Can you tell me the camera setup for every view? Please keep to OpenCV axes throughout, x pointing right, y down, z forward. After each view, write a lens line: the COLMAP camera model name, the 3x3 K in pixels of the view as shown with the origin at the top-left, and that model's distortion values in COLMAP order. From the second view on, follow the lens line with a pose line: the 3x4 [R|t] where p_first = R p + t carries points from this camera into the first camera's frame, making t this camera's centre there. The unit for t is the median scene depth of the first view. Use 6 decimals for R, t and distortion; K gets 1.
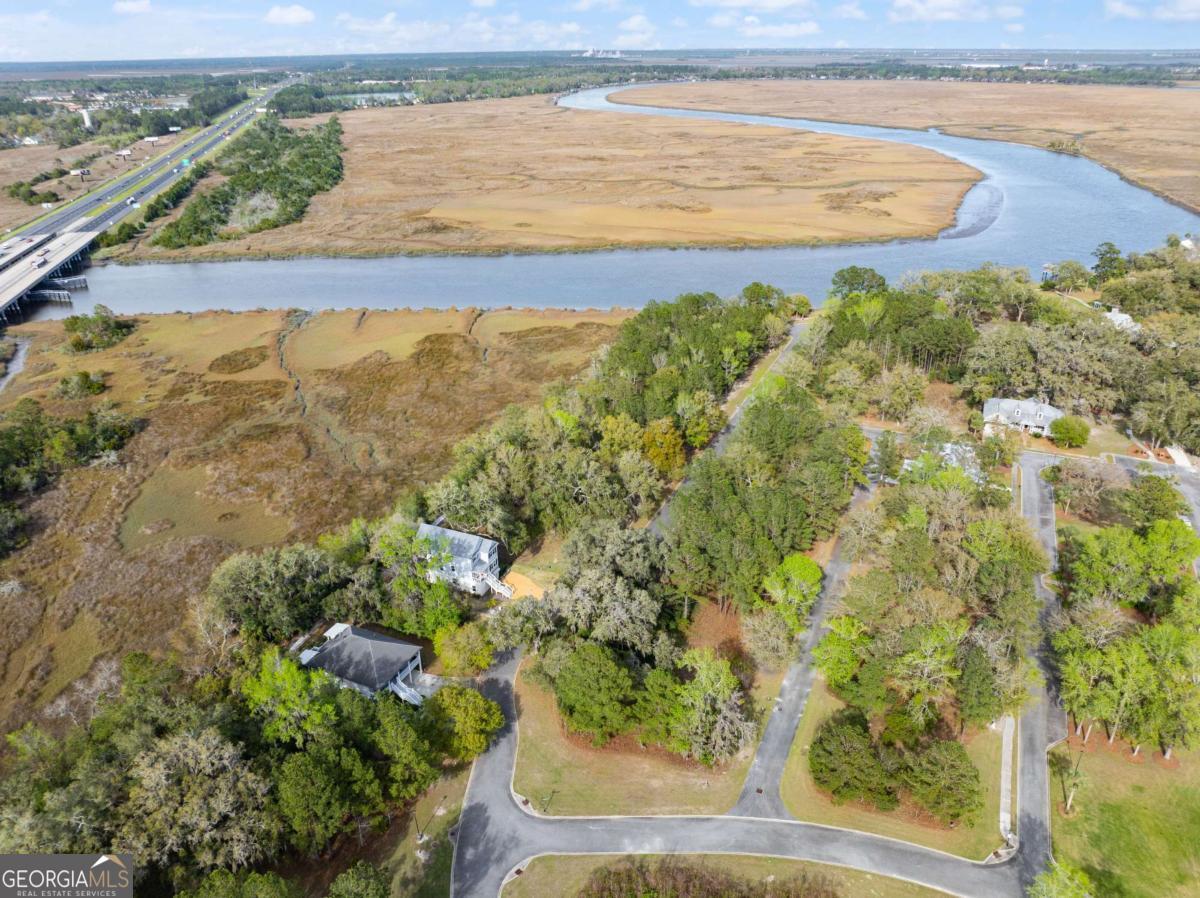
lens RADIAL K [[852.3, 0, 600.0], [0, 852.3, 449.0], [0, 0, 1]] dist [-0.043044, 0.009121]
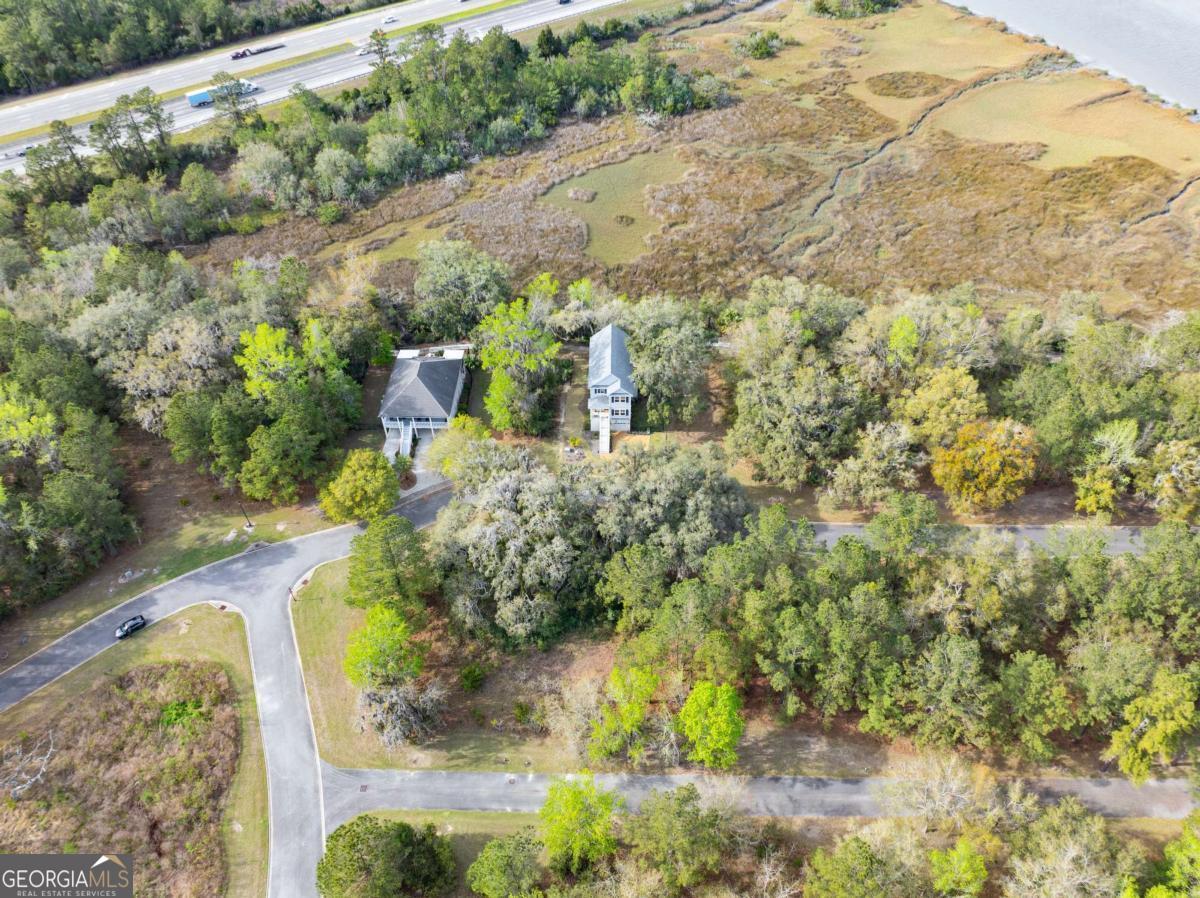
lens RADIAL K [[854.6, 0, 600.0], [0, 854.6, 449.0], [0, 0, 1]] dist [-0.045519, 0.006582]
pose [[0.387898, 0.652134, -0.651349, 0.169951], [-0.390358, 0.756408, 0.524849, -0.104519], [0.834958, 0.050671, 0.547975, 0.205164]]
